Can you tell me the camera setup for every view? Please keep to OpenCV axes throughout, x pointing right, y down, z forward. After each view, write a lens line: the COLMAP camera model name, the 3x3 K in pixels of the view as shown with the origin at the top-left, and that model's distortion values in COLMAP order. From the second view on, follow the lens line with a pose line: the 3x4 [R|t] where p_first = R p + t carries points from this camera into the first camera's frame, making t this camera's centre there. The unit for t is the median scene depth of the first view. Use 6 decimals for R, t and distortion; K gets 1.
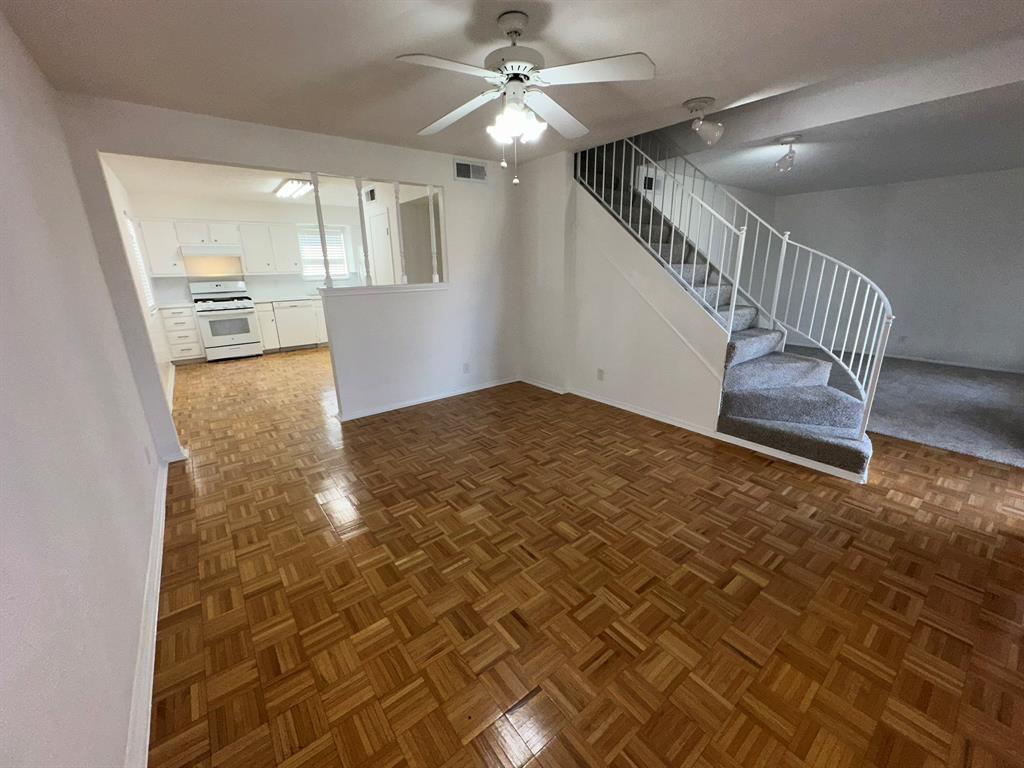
lens RADIAL K [[408.3, 0, 512.0], [0, 408.3, 384.0], [0, 0, 1]] dist [-0.000894, -0.000043]
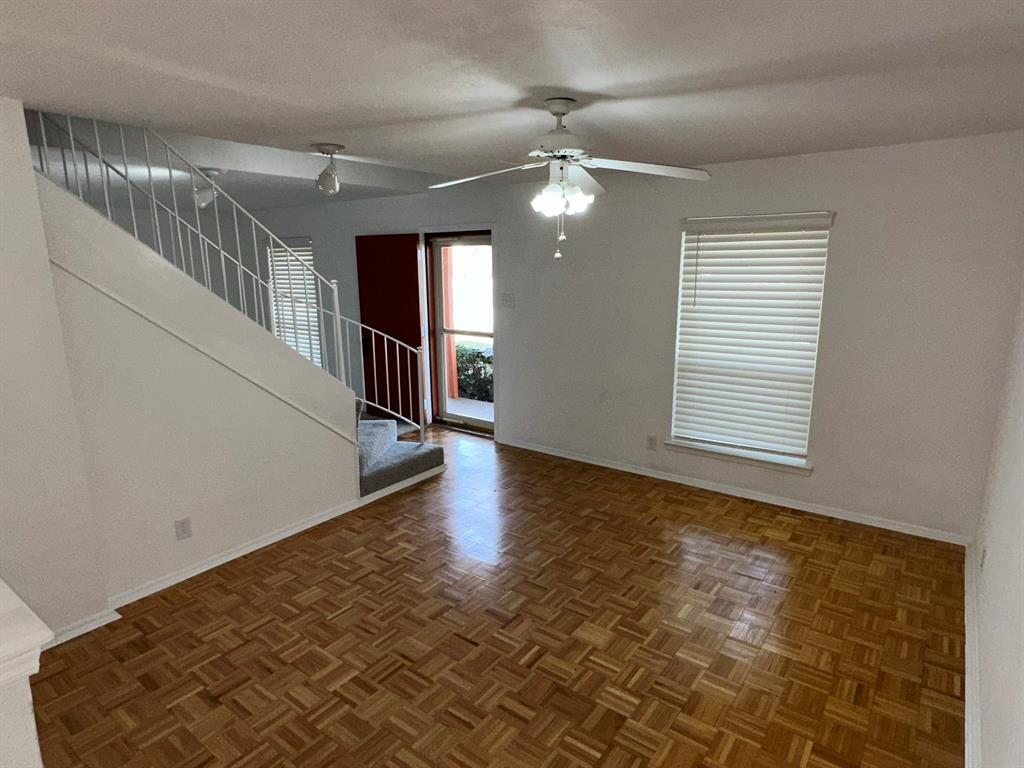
lens RADIAL K [[594.3, 0, 512.0], [0, 594.3, 384.0], [0, 0, 1]] dist [-0.001709, -0.000315]
pose [[-0.261414, -0.182873, 0.947745, -0.786352], [0.283733, 0.923949, 0.256543, -0.360160], [-0.922582, 0.335971, -0.189646, 0.868689]]
